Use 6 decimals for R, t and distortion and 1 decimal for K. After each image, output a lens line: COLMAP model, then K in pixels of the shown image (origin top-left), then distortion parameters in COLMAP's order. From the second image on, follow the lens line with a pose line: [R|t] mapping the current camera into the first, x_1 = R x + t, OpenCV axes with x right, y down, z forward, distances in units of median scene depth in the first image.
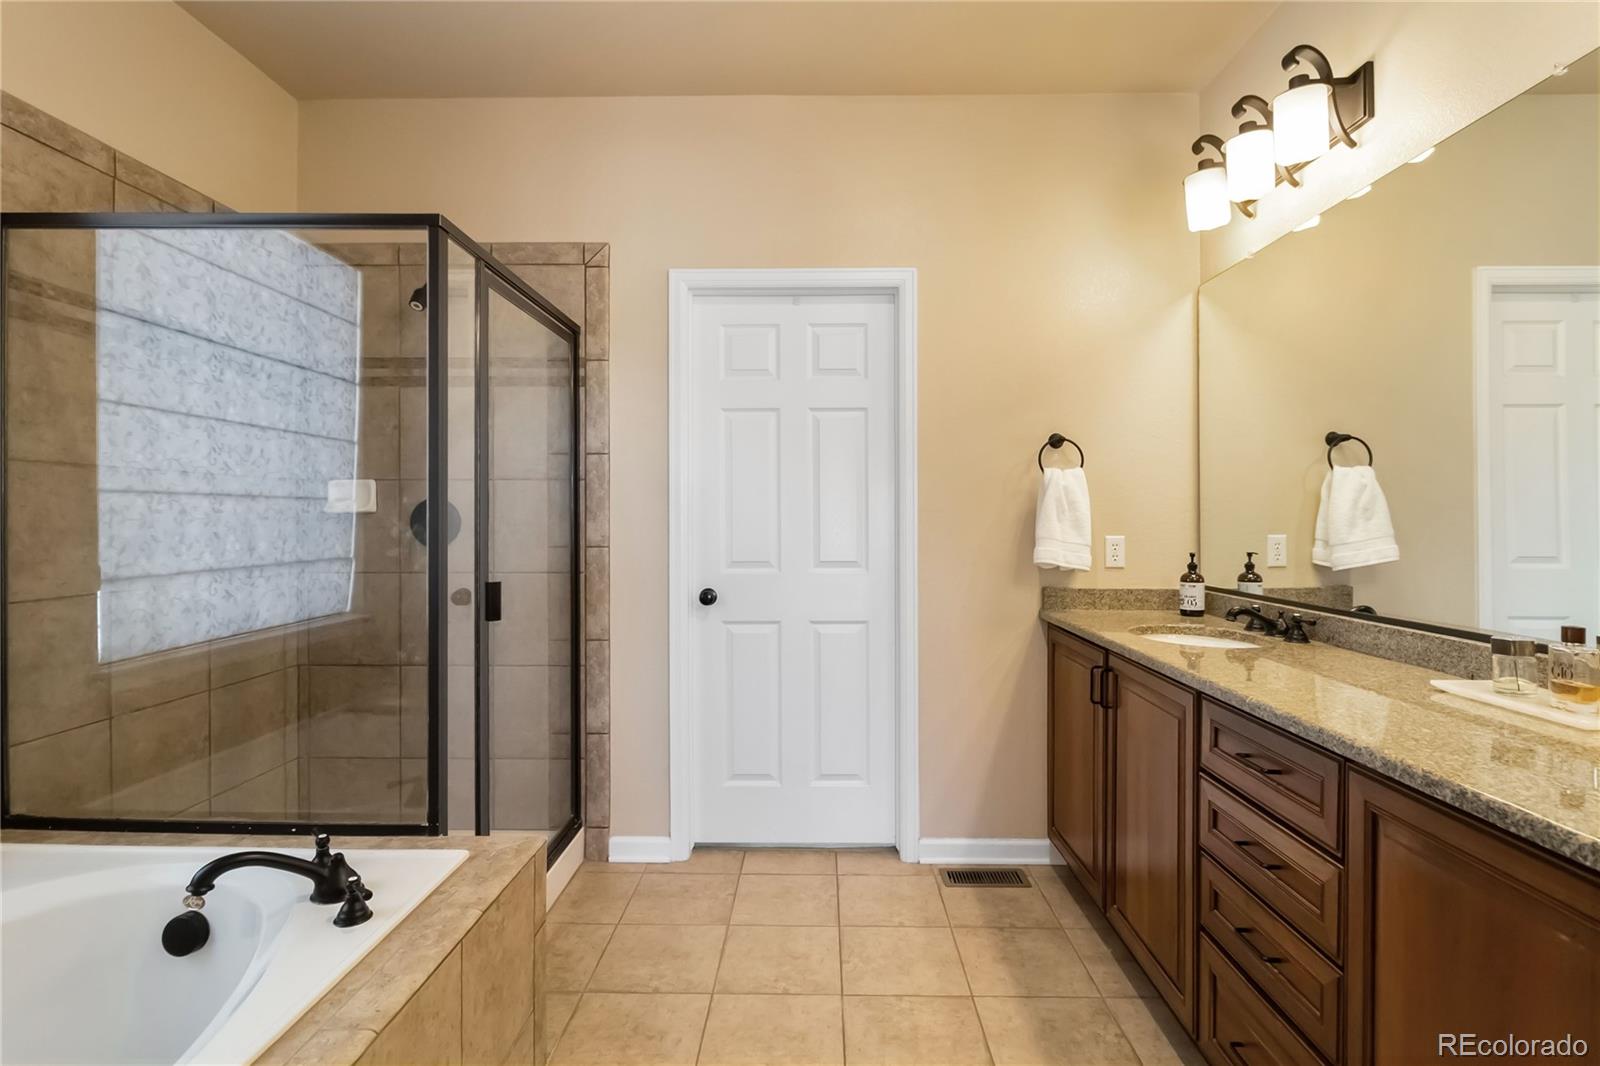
lens RADIAL K [[799.0, 0, 800.3], [0, 799.0, 510.2], [0, 0, 1]] dist [0.001842, 0.000342]
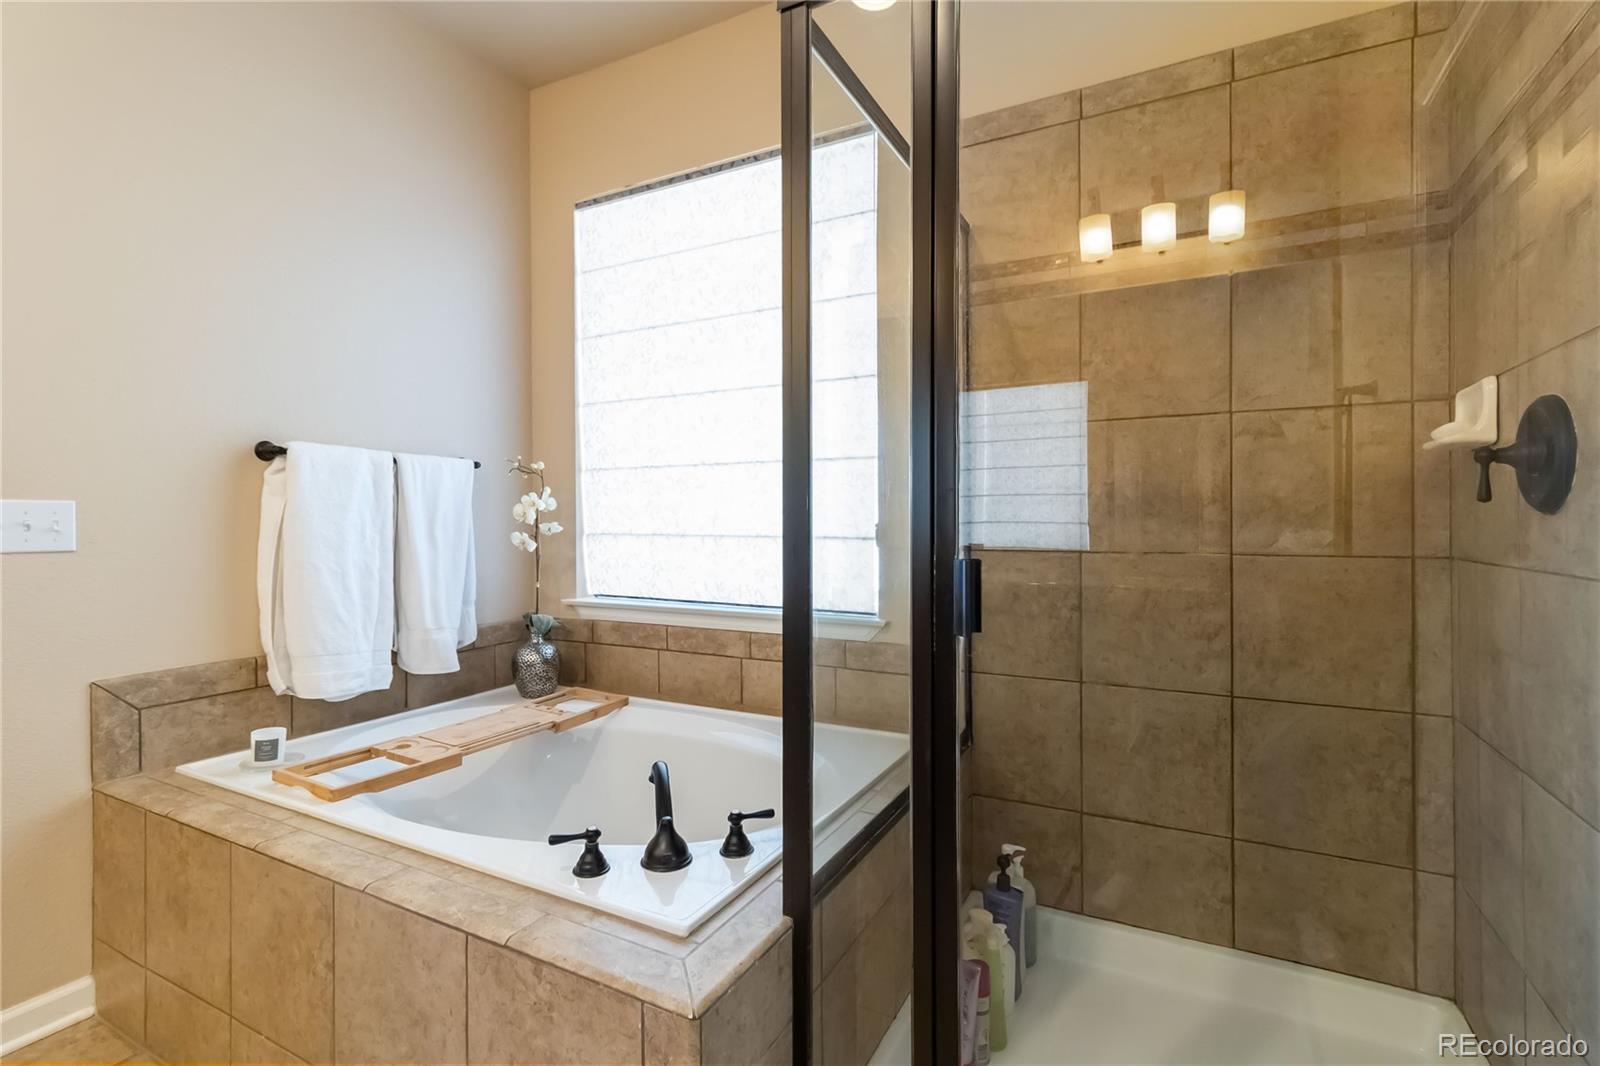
lens RADIAL K [[748.5, 0, 809.8], [0, 748.5, 518.6], [0, 0, 1]] dist [-0.000086, 0.000106]
pose [[-0.451624, 0.000595, -0.892208, 0.094708], [0.007287, 0.999969, -0.003022, 0.067659], [0.892179, -0.007867, -0.451614, 1.226370]]
